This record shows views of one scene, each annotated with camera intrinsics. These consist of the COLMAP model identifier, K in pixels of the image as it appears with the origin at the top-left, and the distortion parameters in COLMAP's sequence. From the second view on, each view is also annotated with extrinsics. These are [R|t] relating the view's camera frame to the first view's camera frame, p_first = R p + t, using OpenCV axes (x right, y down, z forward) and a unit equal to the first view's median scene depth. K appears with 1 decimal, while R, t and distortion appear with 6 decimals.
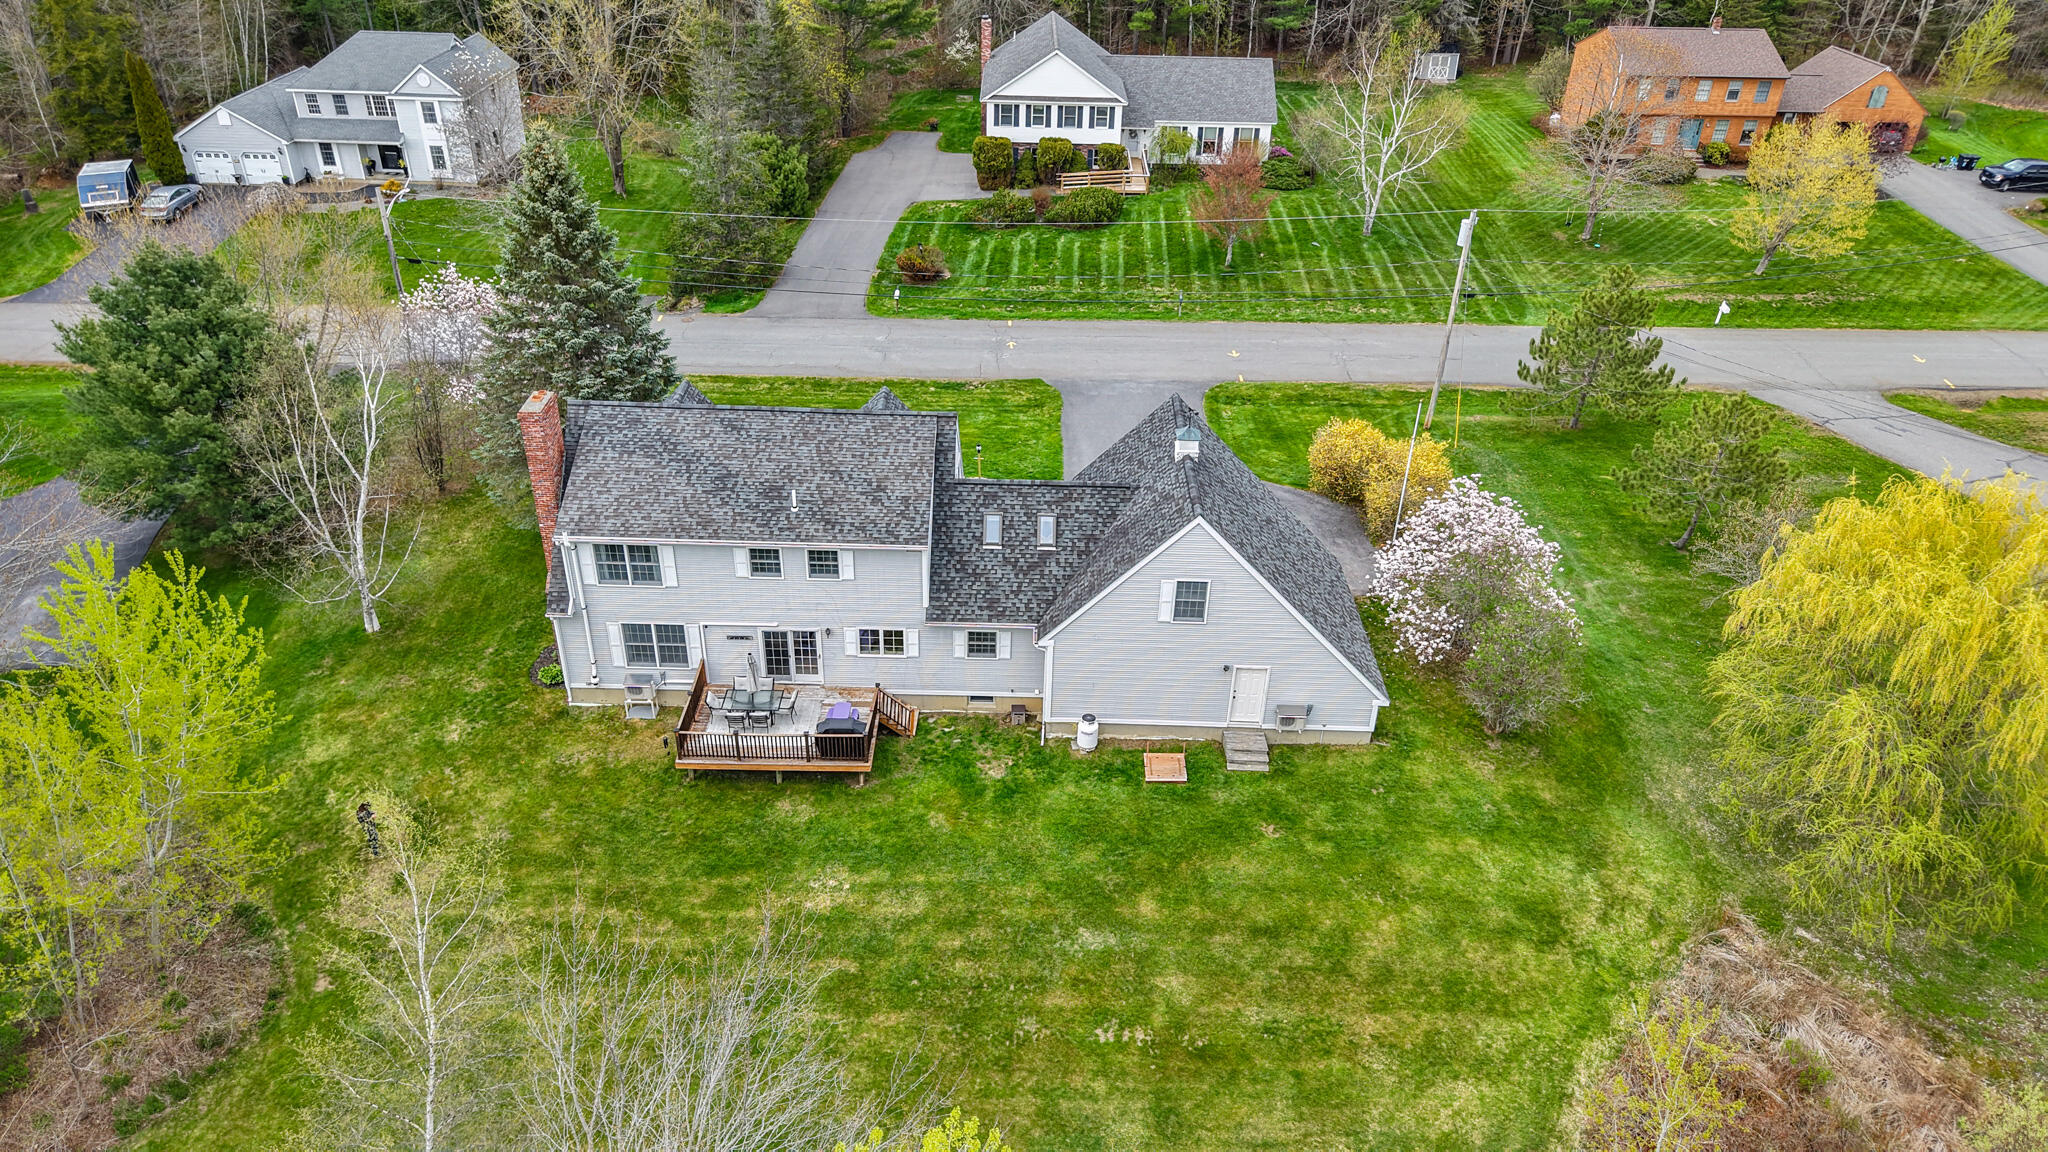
lens RADIAL K [[1382.6, 0, 1030.2], [0, 1382.6, 578.0], [0, 0, 1]] dist [0.012847, -0.009235]
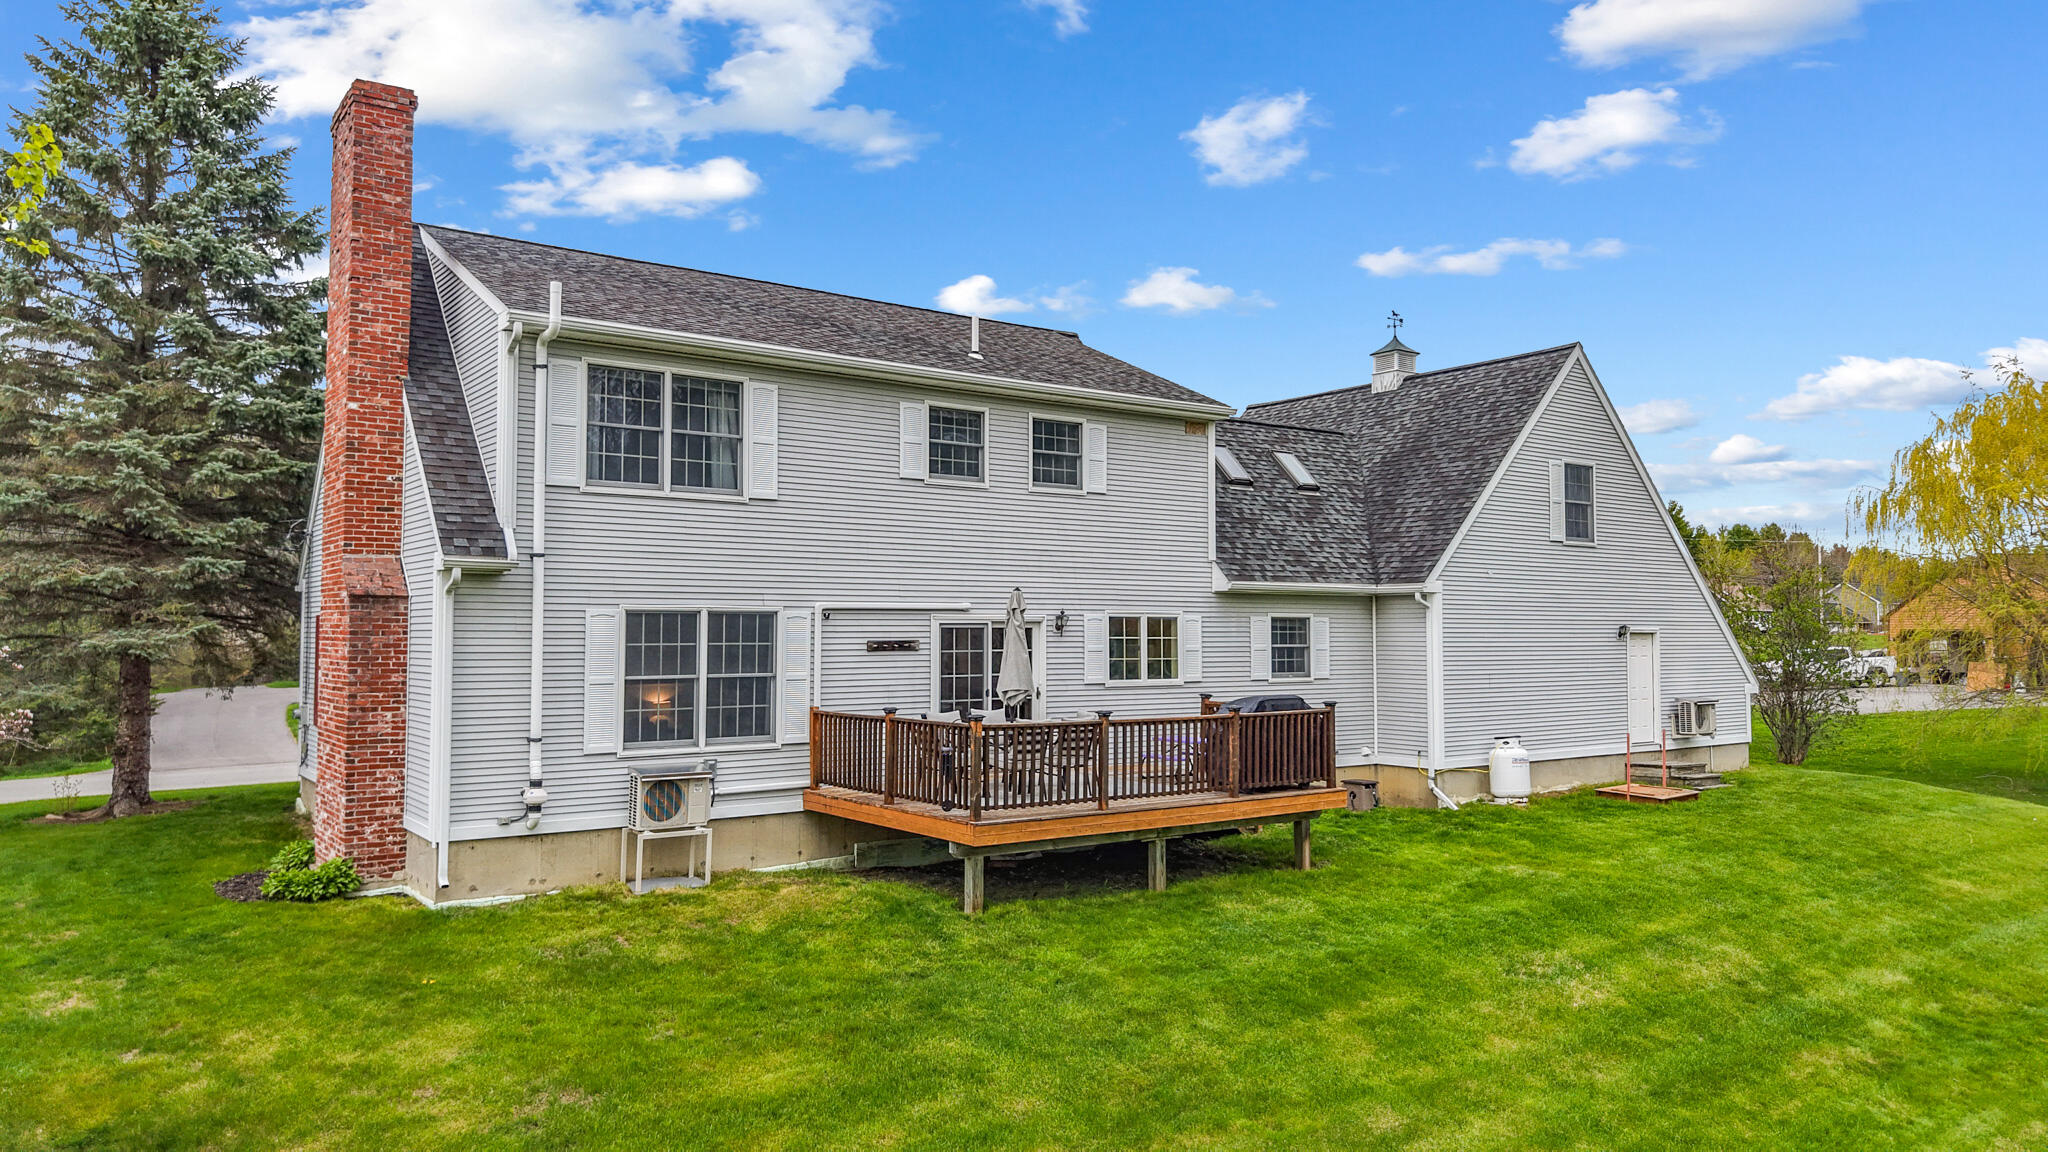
lens RADIAL K [[1382.6, 0, 1023.7], [0, 1382.6, 574.9], [0, 0, 1]] dist [0.012847, -0.009235]
pose [[0.802786, 0.003606, 0.596256, -0.435729], [0.320074, 0.841090, -0.436028, 0.225232], [-0.503078, 0.540883, 0.674061, 0.692597]]
